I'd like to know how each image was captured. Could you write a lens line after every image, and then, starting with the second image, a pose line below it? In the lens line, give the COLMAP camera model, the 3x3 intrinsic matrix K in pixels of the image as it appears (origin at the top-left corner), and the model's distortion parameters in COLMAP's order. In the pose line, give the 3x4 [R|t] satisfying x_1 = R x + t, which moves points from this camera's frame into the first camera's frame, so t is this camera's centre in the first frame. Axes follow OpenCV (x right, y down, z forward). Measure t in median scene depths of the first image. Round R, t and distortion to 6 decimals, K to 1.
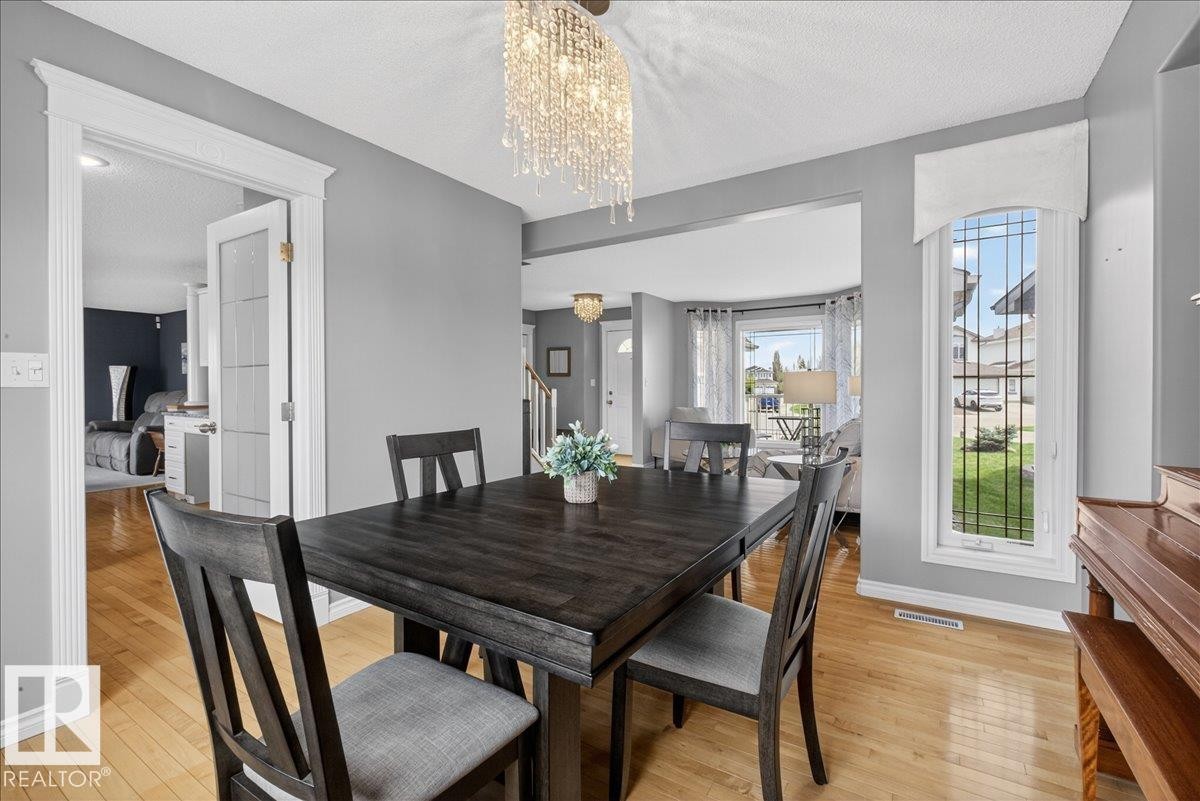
lens RADIAL K [[526.9, 0, 592.9], [0, 526.9, 393.8], [0, 0, 1]] dist [-0.008001, 0.000333]
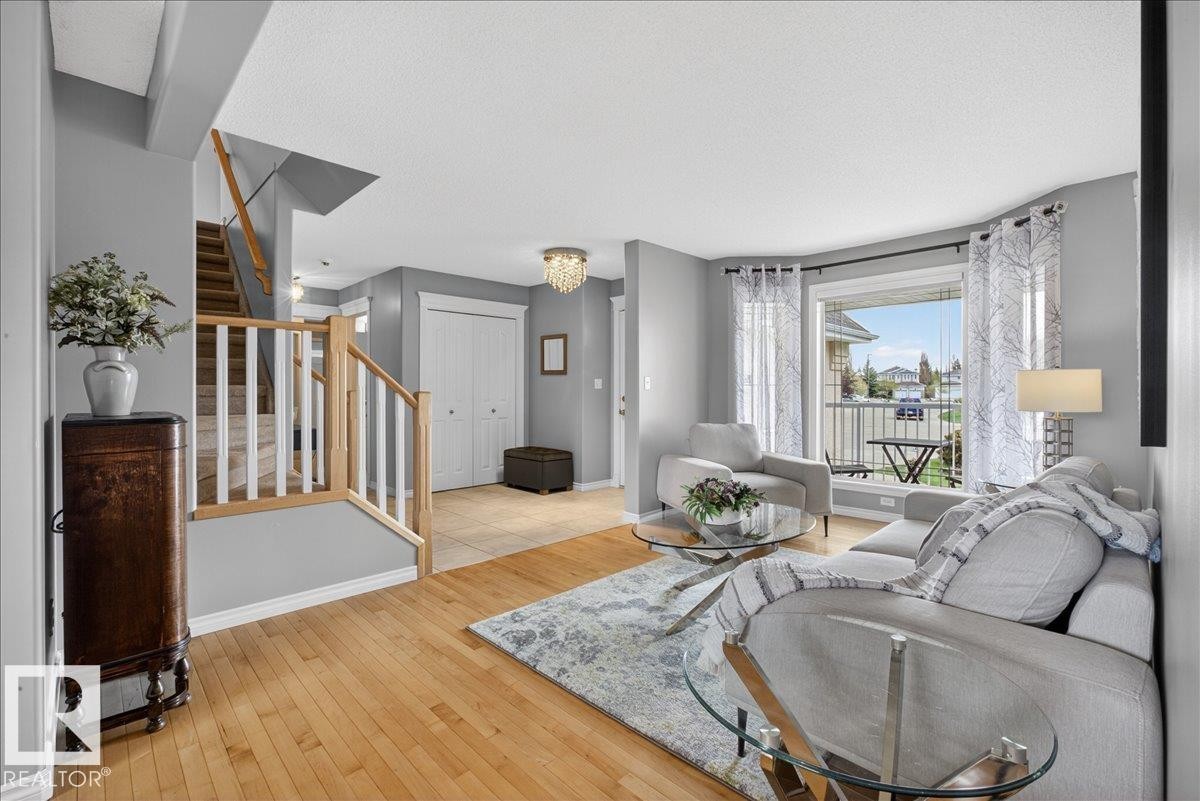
lens RADIAL K [[526.9, 0, 592.9], [0, 526.9, 393.8], [0, 0, 1]] dist [-0.008001, 0.000333]
pose [[0.974375, 0.007738, -0.224798, 0.166319], [-0.008458, 0.999962, -0.002240, -0.006784], [0.224772, 0.004084, 0.974403, 0.343645]]
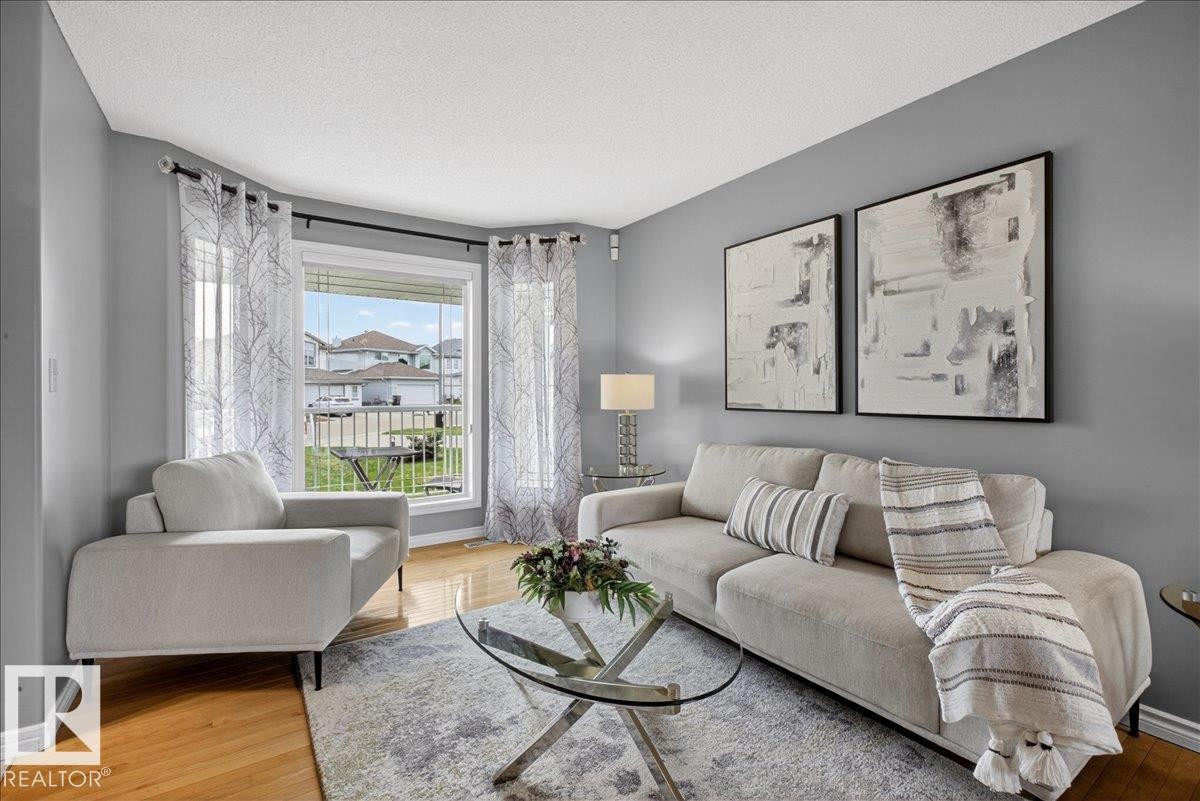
lens RADIAL K [[526.9, 0, 592.9], [0, 526.9, 393.8], [0, 0, 1]] dist [-0.008001, 0.000333]
pose [[0.410449, 0.004456, 0.911873, -0.016502], [0.007366, 0.999939, -0.008202, -0.007001], [-0.911854, 0.010084, 0.410392, 0.612266]]
